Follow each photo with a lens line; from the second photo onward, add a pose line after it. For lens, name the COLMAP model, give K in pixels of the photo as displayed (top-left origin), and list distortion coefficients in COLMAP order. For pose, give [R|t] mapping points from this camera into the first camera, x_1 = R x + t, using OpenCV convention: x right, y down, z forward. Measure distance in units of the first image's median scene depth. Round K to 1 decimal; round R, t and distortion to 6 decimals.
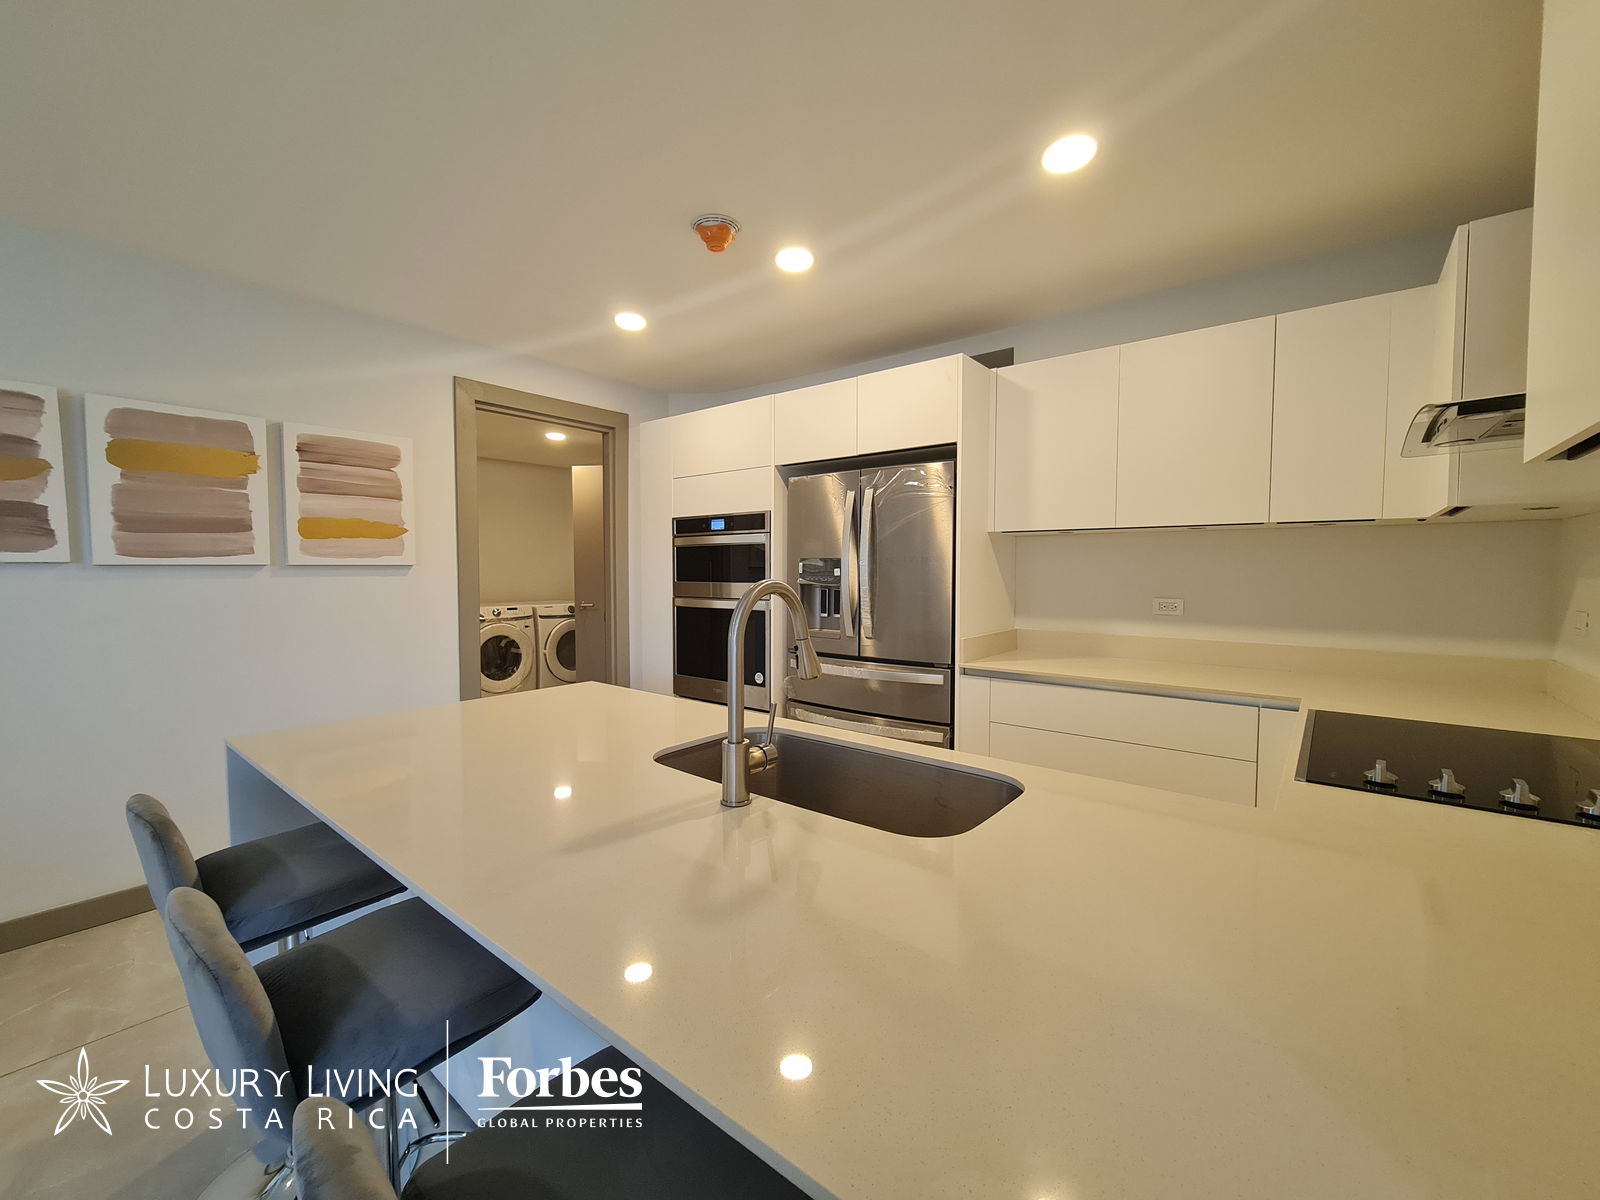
lens RADIAL K [[679.3, 0, 800.0], [0, 679.3, 600.0], [0, 0, 1]] dist [0.023094, 0.000009]
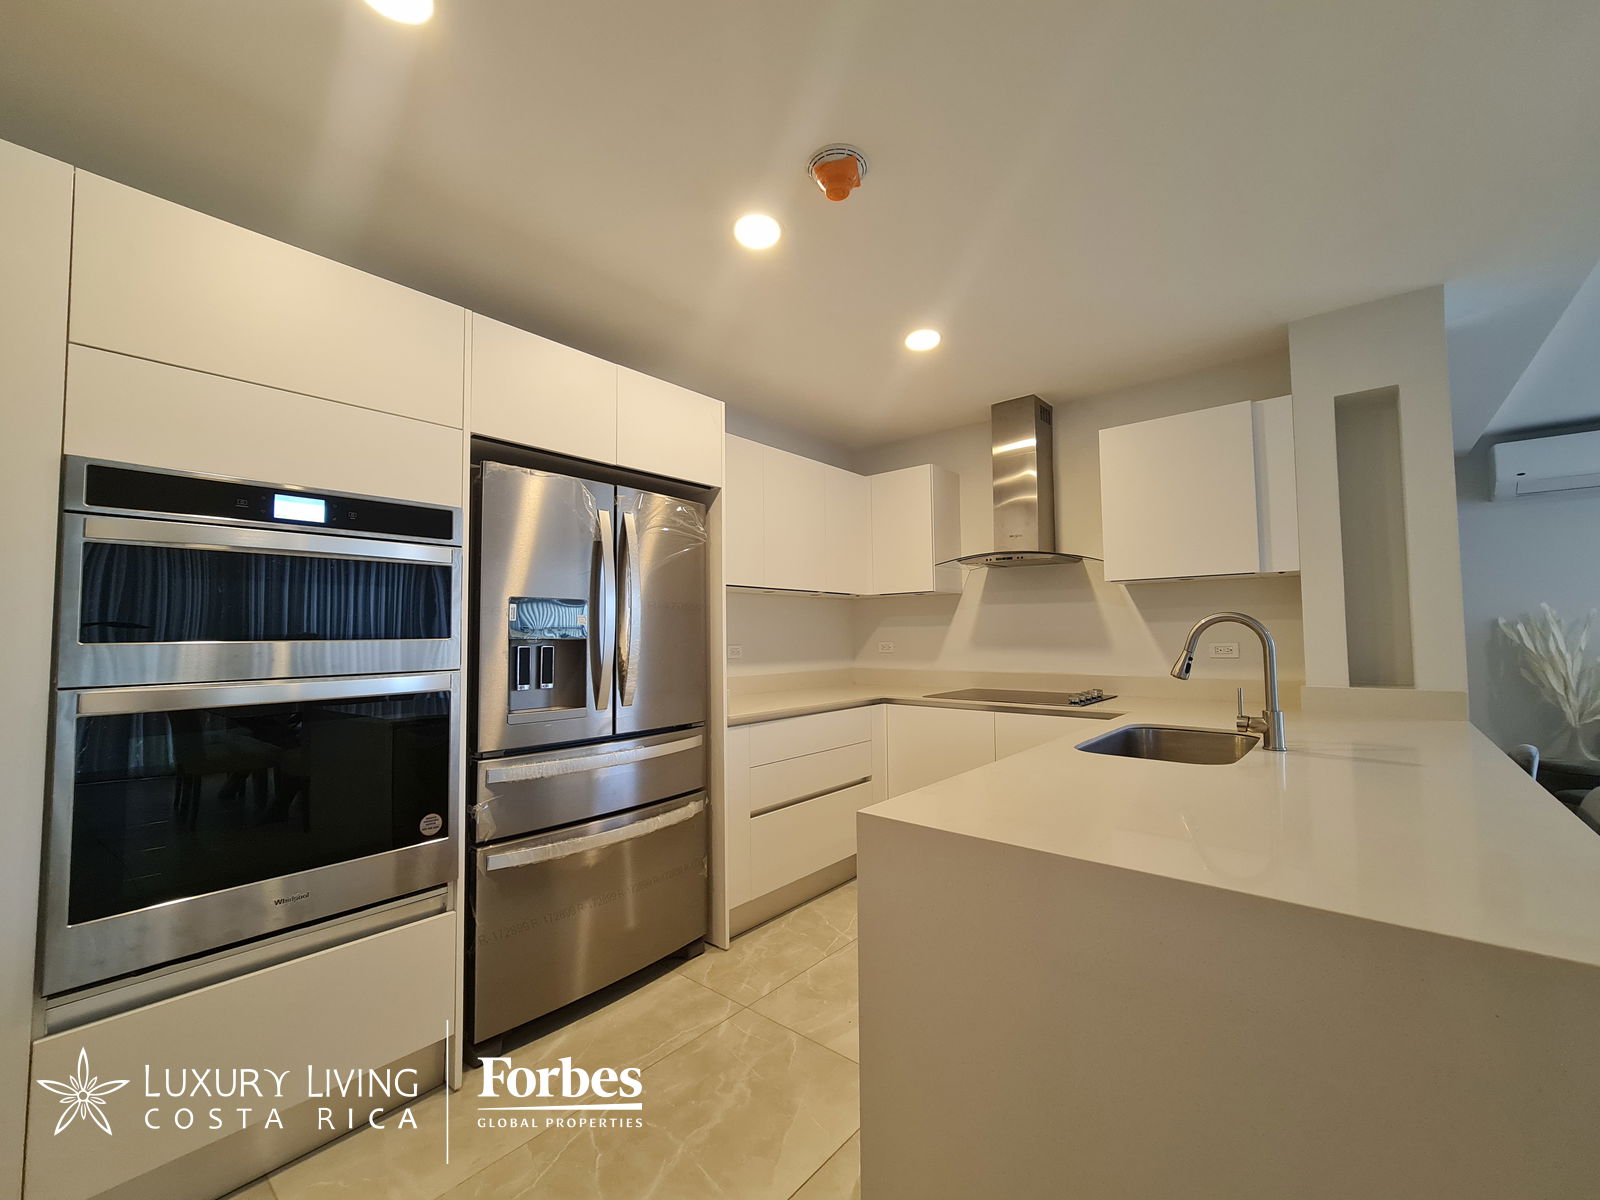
lens RADIAL K [[679.3, 0, 800.0], [0, 679.3, 600.0], [0, 0, 1]] dist [0.023094, 0.000009]
pose [[0.002948, 0.049739, 0.998758, -0.547918], [0.053252, 0.997337, -0.049825, -0.012699], [-0.998577, 0.053333, 0.000292, 0.667827]]
